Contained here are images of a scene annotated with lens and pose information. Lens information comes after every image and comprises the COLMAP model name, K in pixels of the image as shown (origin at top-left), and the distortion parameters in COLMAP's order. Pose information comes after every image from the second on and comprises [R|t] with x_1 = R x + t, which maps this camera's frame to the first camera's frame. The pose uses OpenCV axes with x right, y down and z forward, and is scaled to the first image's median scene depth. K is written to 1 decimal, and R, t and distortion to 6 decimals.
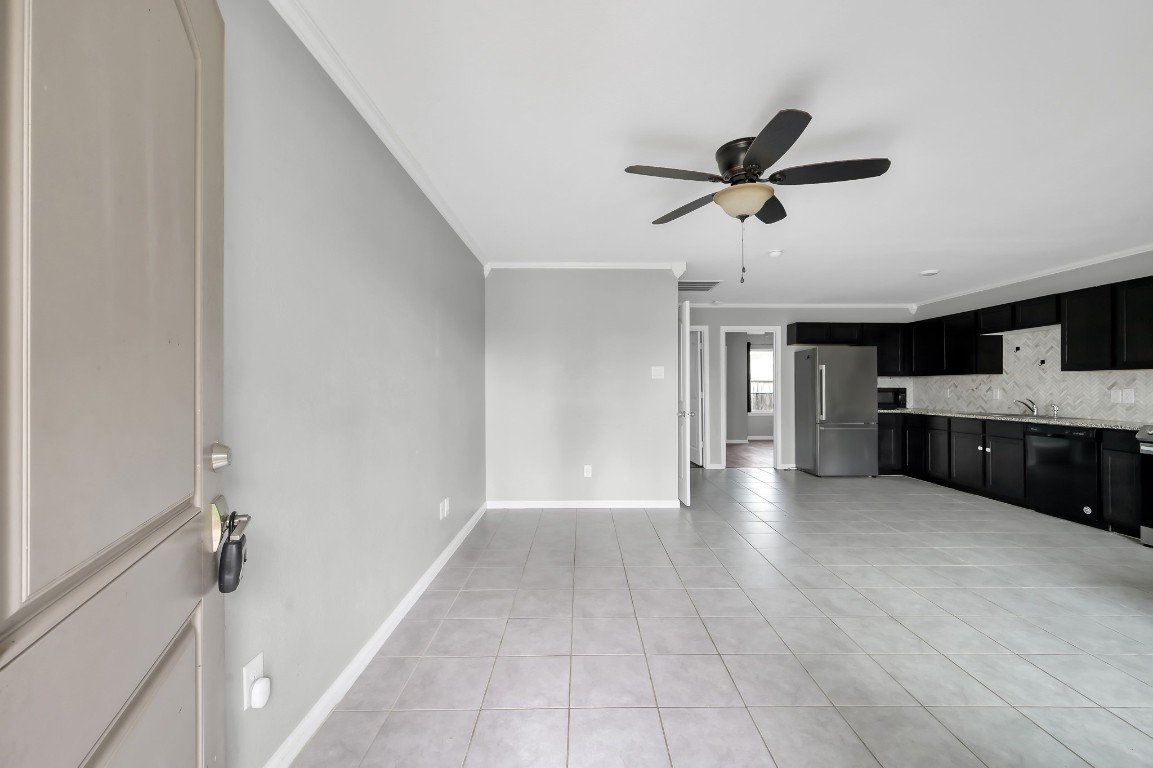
lens RADIAL K [[463.0, 0, 587.7], [0, 463.0, 387.0], [0, 0, 1]] dist [0.008641, 0.000222]
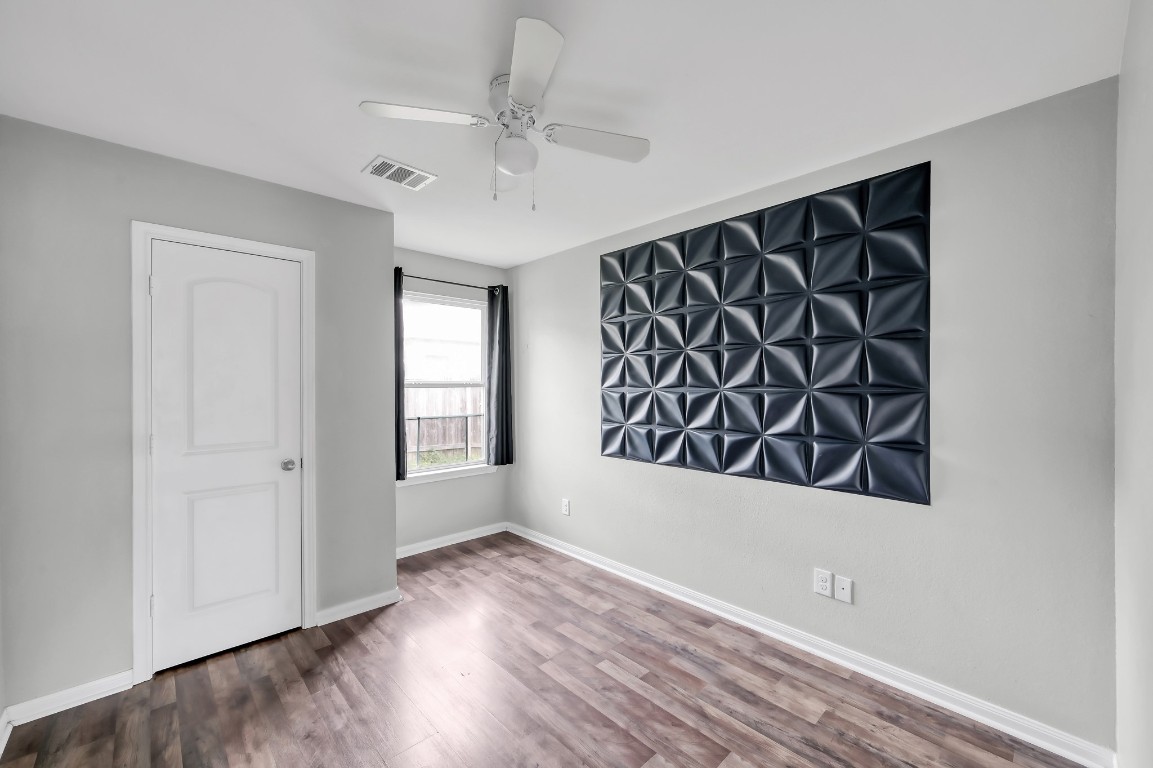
lens RADIAL K [[464.3, 0, 589.1], [0, 464.3, 382.2], [0, 0, 1]] dist [0.000312, 0.000033]
pose [[0.731167, 0.001814, 0.682196, 0.437798], [0.002100, 0.999986, -0.004910, -0.024342], [-0.682195, 0.005023, 0.731153, 1.320881]]
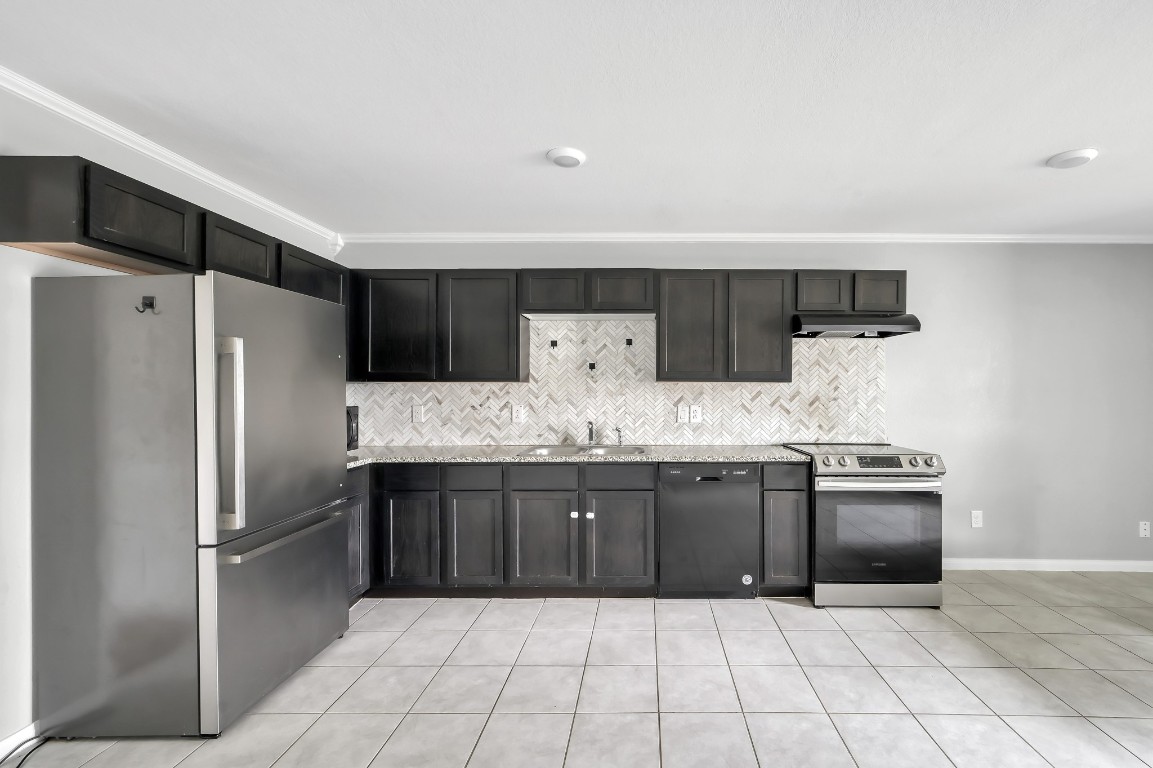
lens RADIAL K [[490.0, 0, 641.6], [0, 490.0, 387.3], [0, 0, 1]] dist [0.004695, 0.000270]
pose [[0.023326, 0.005251, 0.999714, 0.238246], [-0.000378, 0.999986, -0.005243, -0.017465], [-0.999728, -0.000255, 0.023327, 0.848749]]
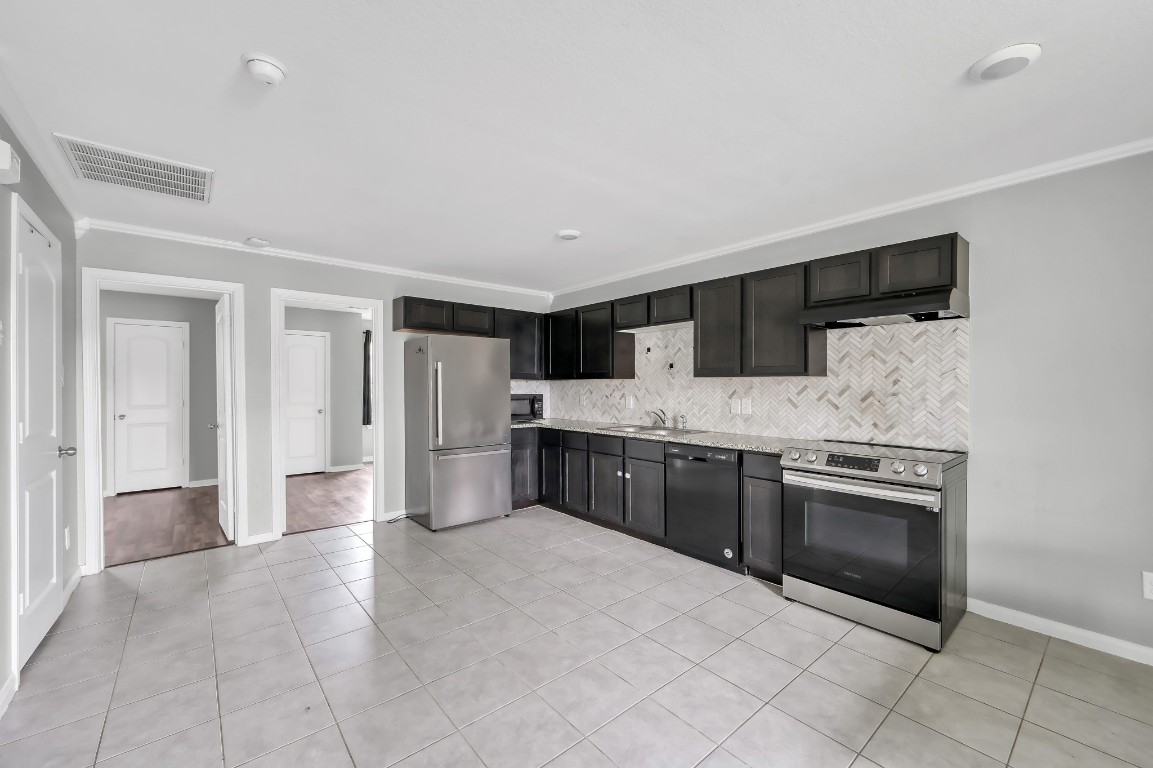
lens RADIAL K [[463.0, 0, 587.7], [0, 463.0, 387.0], [0, 0, 1]] dist [0.008641, 0.000222]
pose [[0.769255, -0.001935, 0.638939, 0.283918], [0.000248, 0.999996, 0.002730, -0.015311], [-0.638942, -0.001941, 0.769253, 0.407320]]
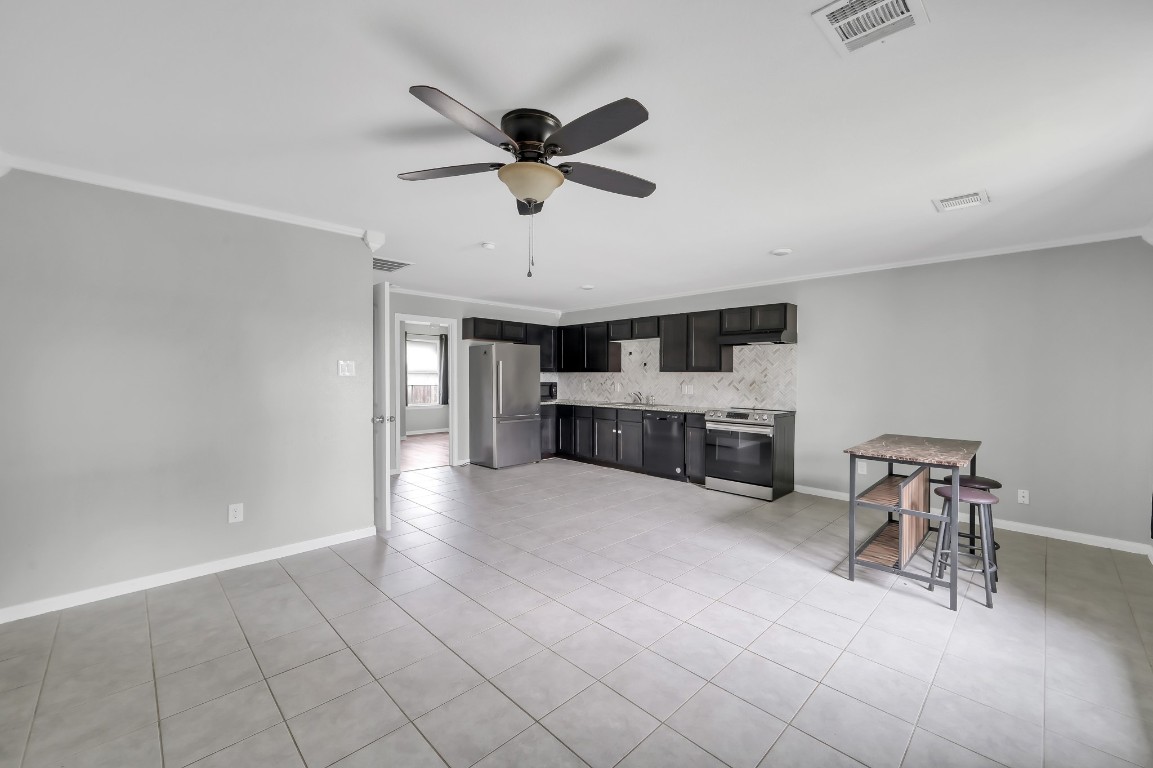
lens RADIAL K [[464.3, 0, 589.1], [0, 464.3, 382.2], [0, 0, 1]] dist [0.000312, 0.000033]
pose [[0.714802, -0.006975, 0.699292, -0.087911], [-0.004291, 0.999888, 0.014359, -0.018188], [-0.699313, -0.013265, 0.714692, 0.133049]]
